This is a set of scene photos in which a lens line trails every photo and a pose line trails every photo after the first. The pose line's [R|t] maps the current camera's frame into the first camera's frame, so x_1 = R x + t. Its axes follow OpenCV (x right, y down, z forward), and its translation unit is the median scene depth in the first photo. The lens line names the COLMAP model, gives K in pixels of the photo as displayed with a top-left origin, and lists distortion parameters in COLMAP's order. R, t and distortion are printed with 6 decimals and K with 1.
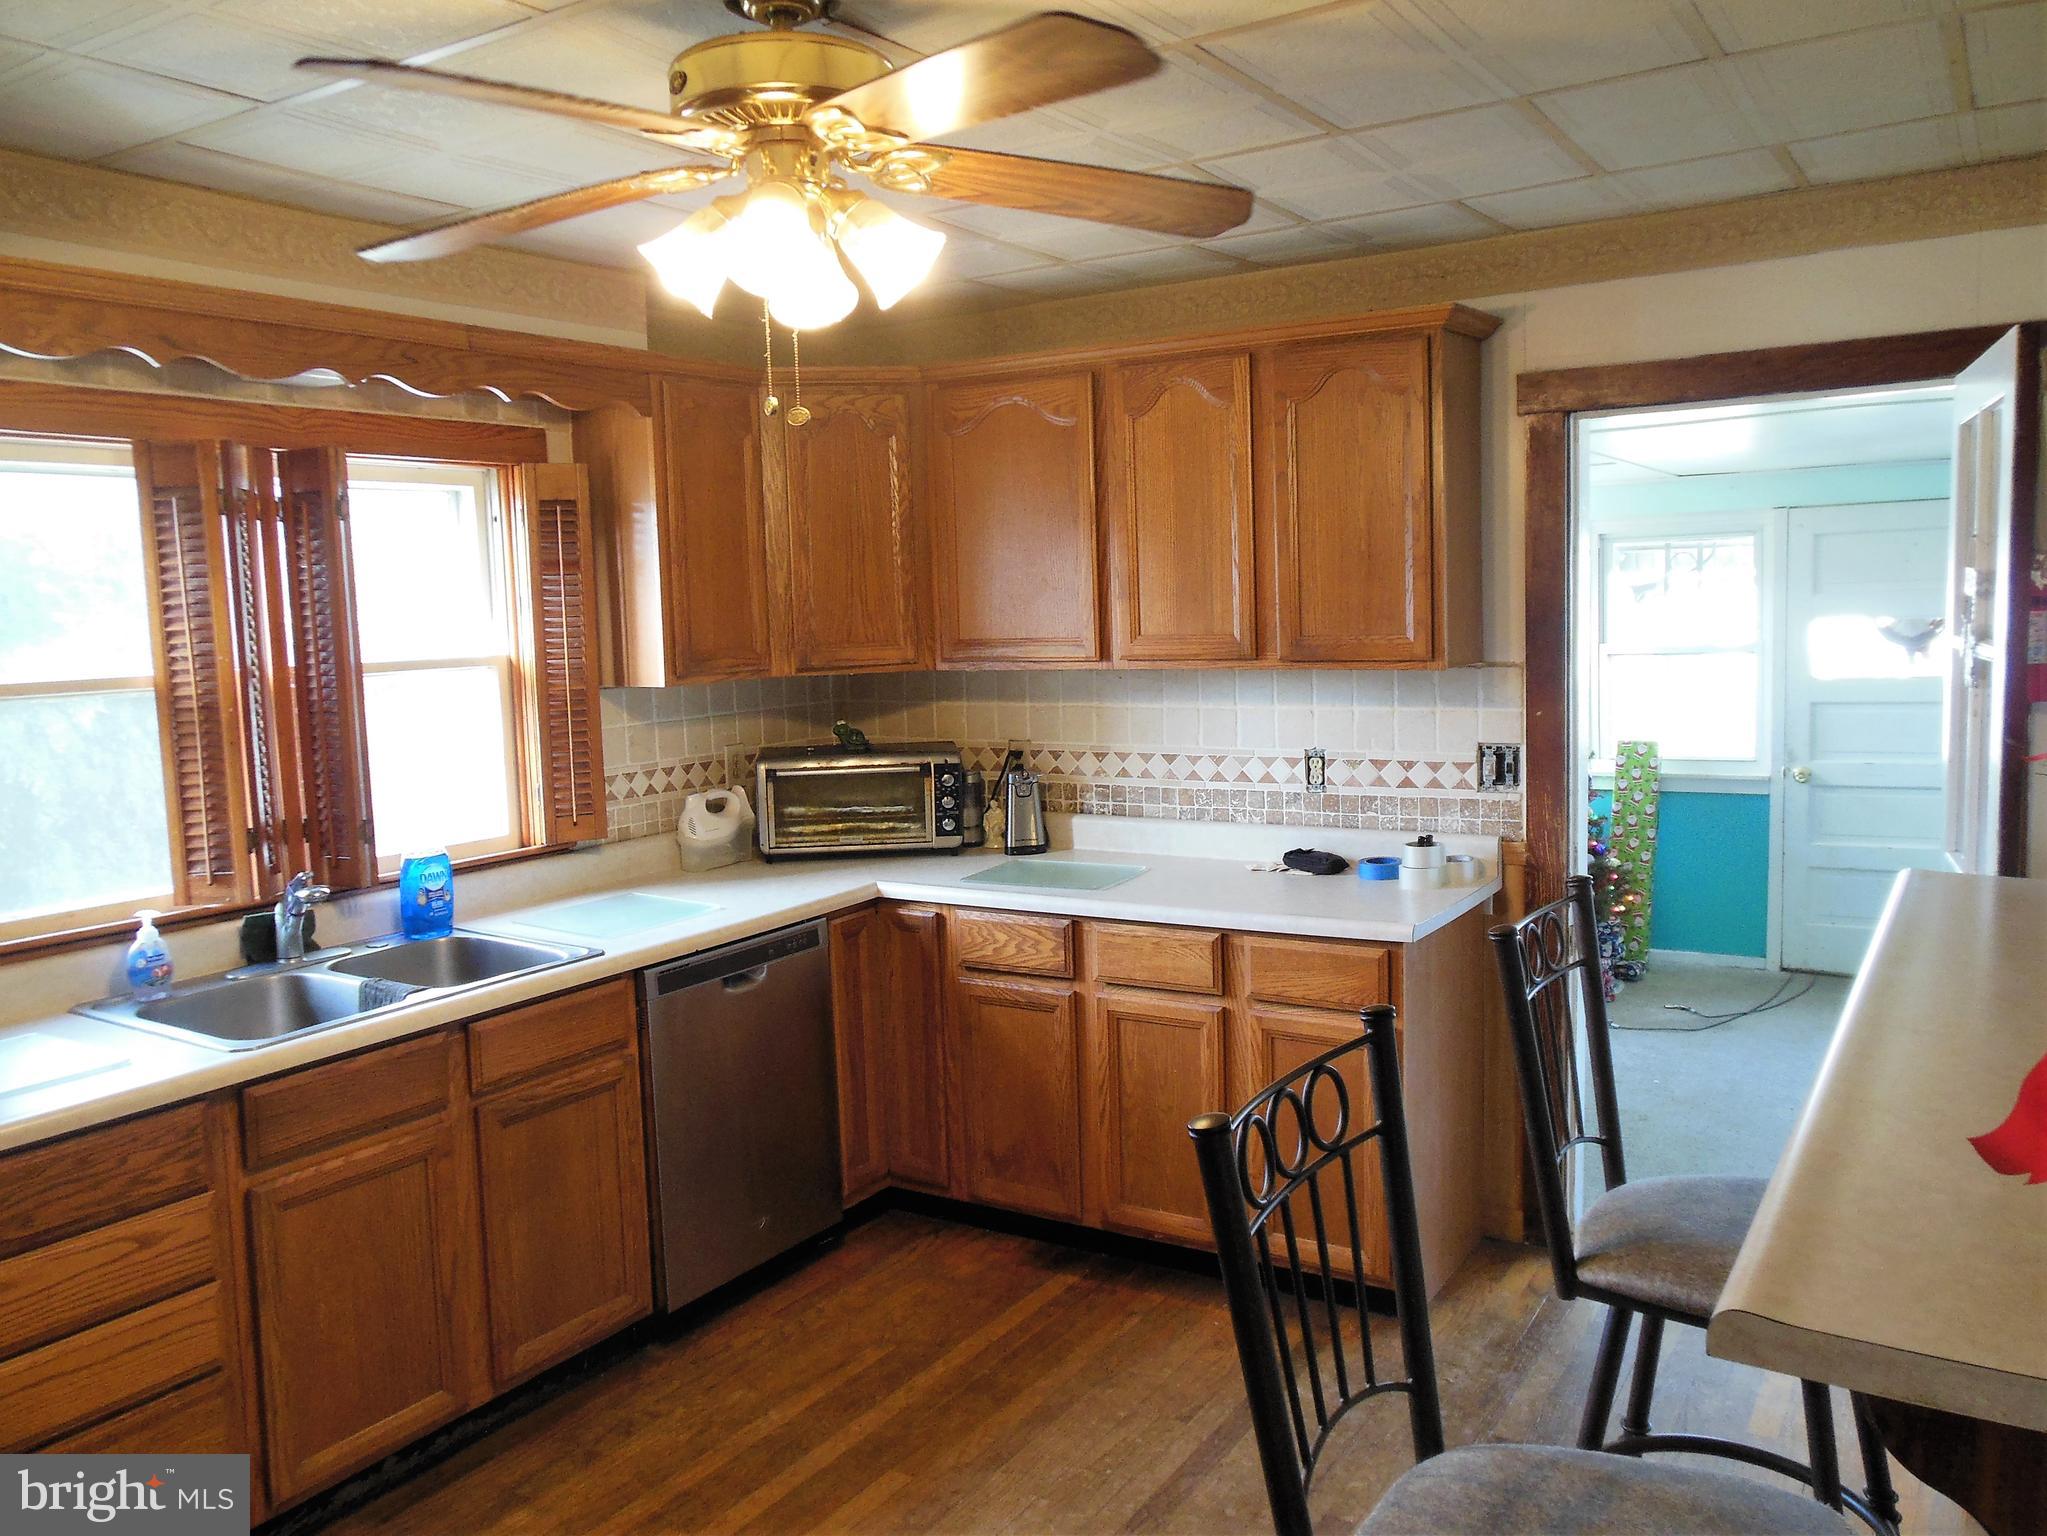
lens RADIAL K [[1611.6, 0, 1019.8], [0, 1611.6, 770.2], [0, 0, 1]] dist [-0.062202, 0.108801]
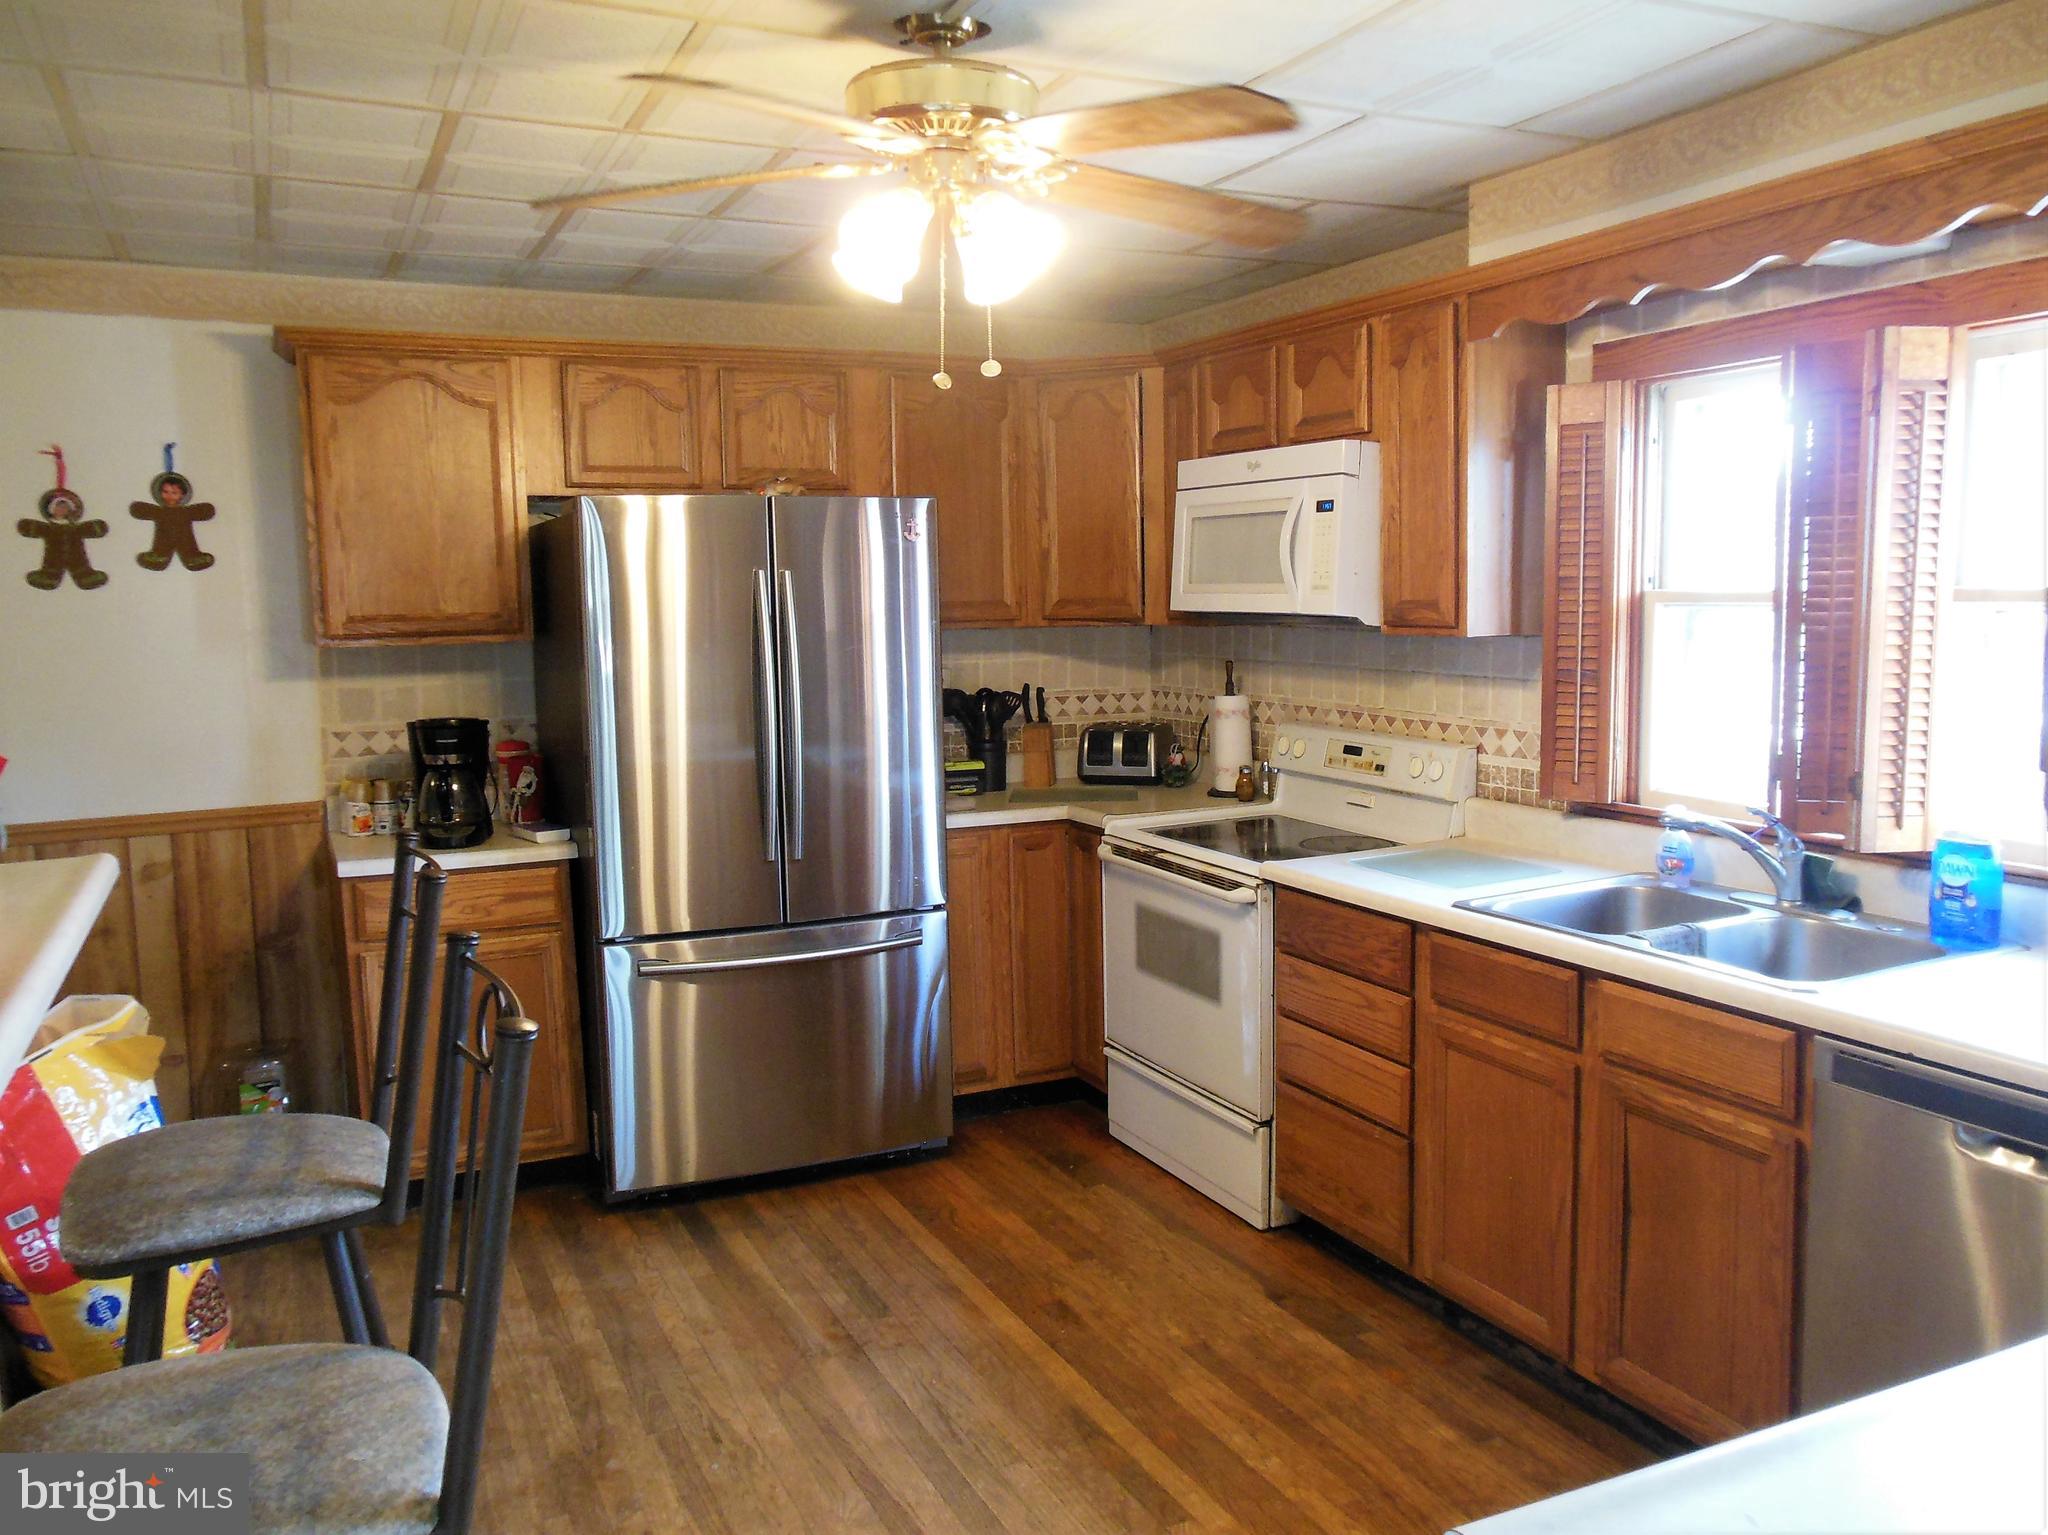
lens RADIAL K [[1612.4, 0, 1028.7], [0, 1612.4, 768.5], [0, 0, 1]] dist [-0.062202, 0.108801]
pose [[-0.527479, 0.132212, -0.839218, 0.519119], [-0.060304, 0.979498, 0.192215, -0.103950], [0.847425, 0.151998, -0.508692, 1.025578]]
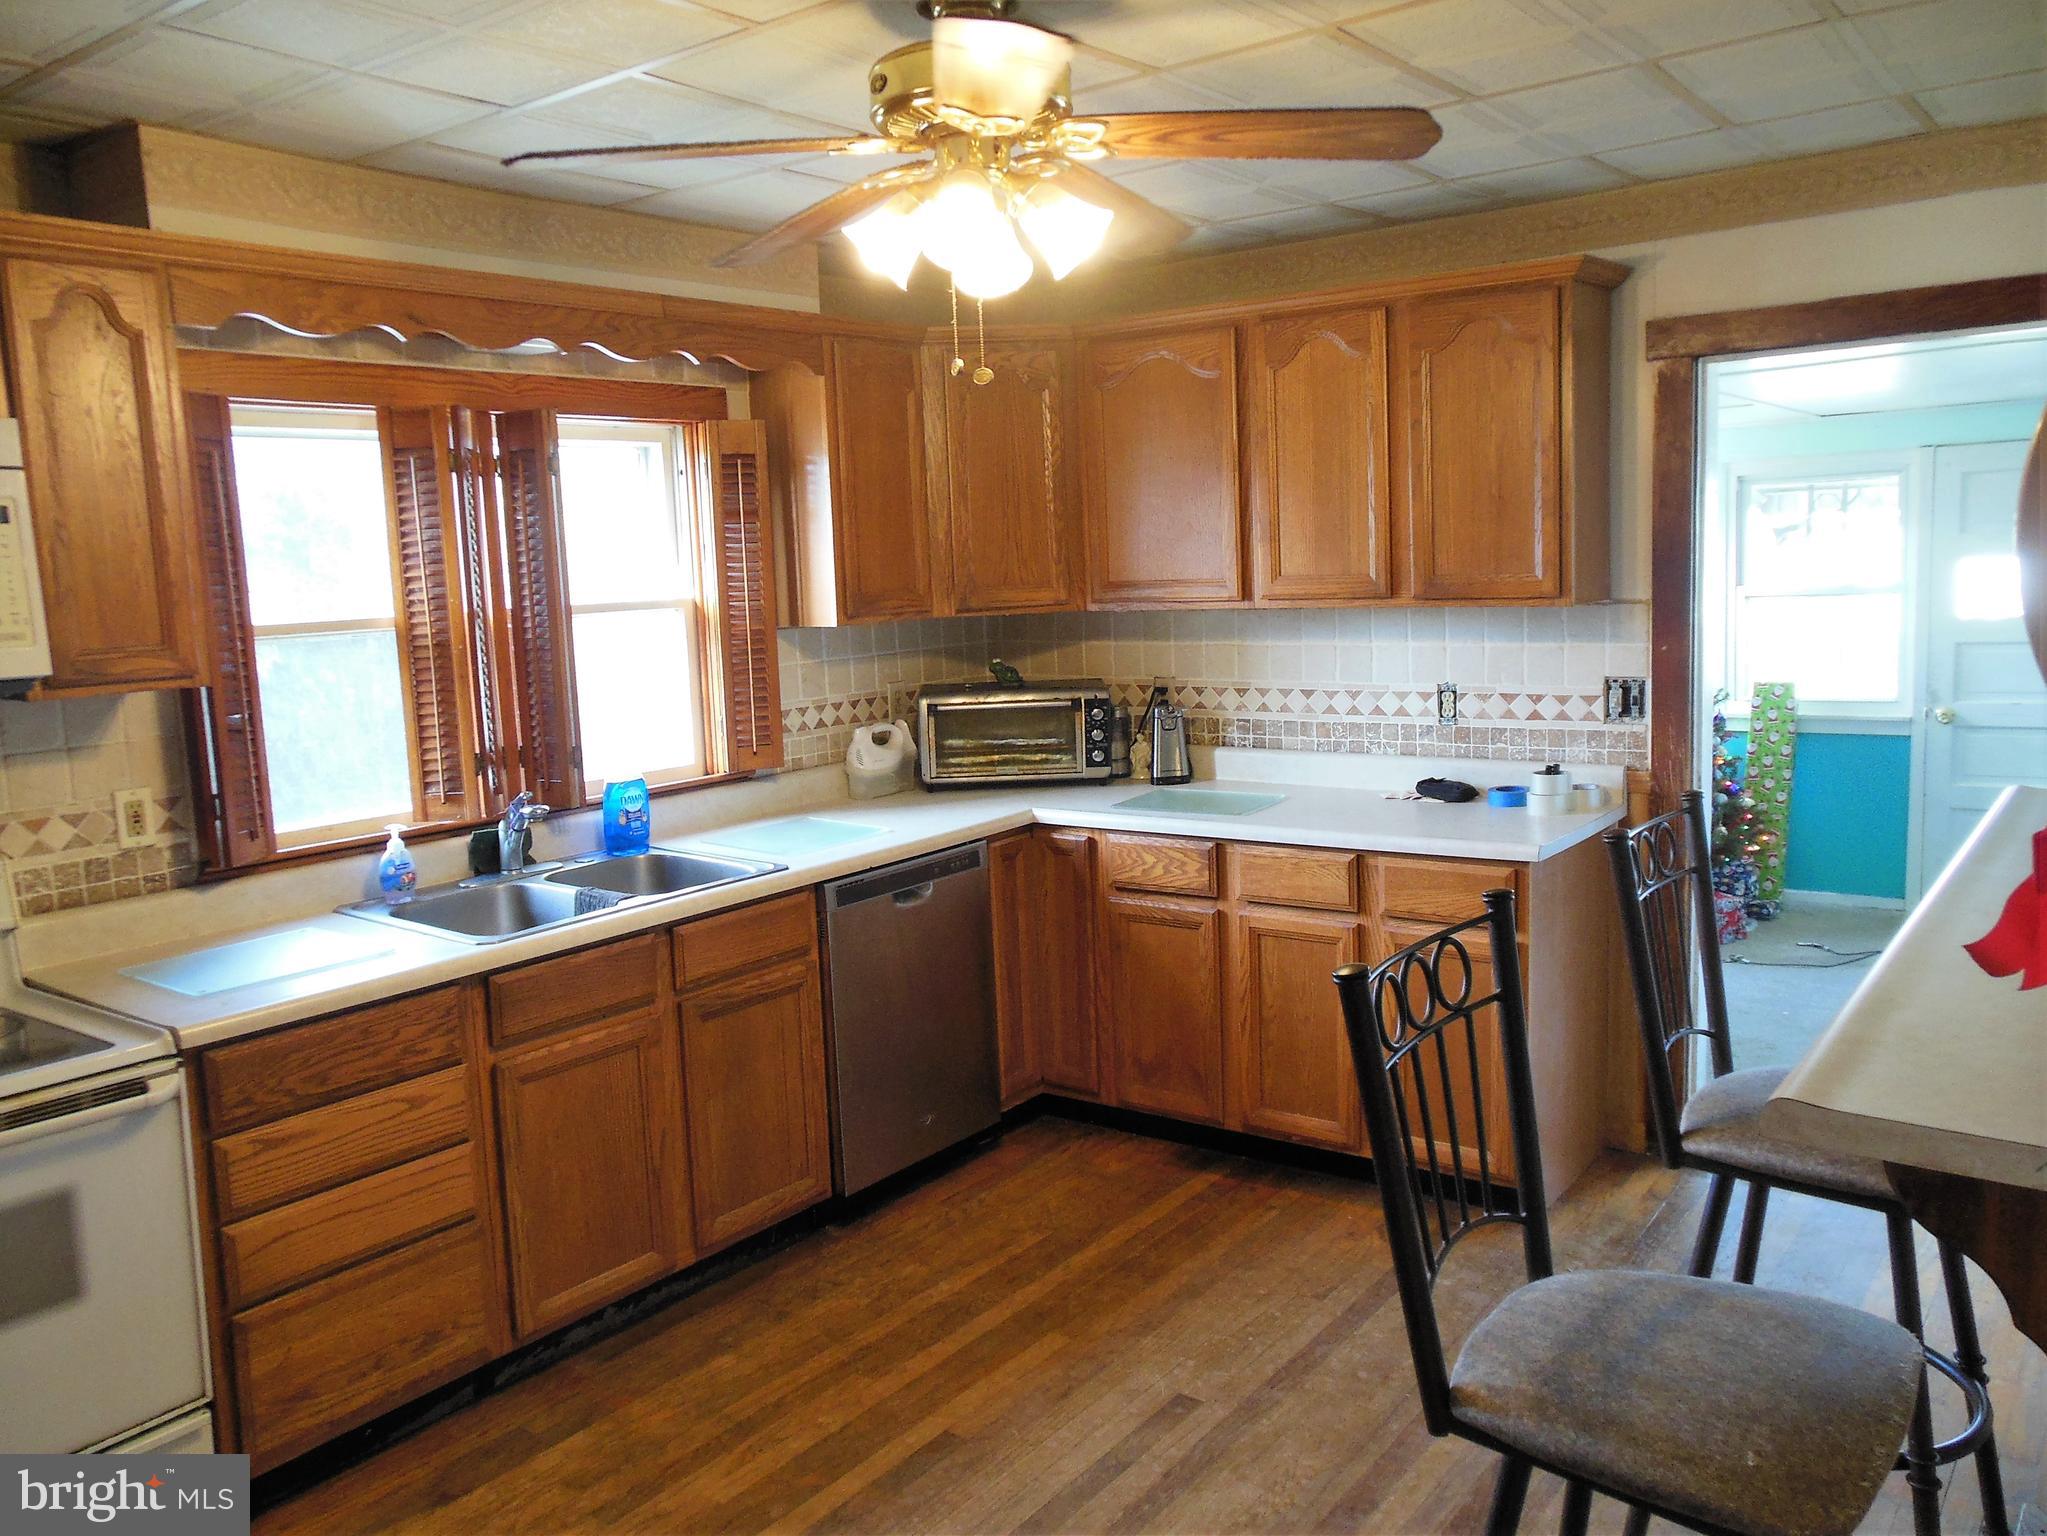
lens RADIAL K [[1611.6, 0, 1024.8], [0, 1611.6, 769.2], [0, 0, 1]] dist [-0.062202, 0.108801]
pose [[0.997012, 0.001273, -0.077241, -0.012458], [0.000968, 0.999580, 0.028969, 0.014366], [0.077245, -0.028957, 0.996592, -0.081436]]
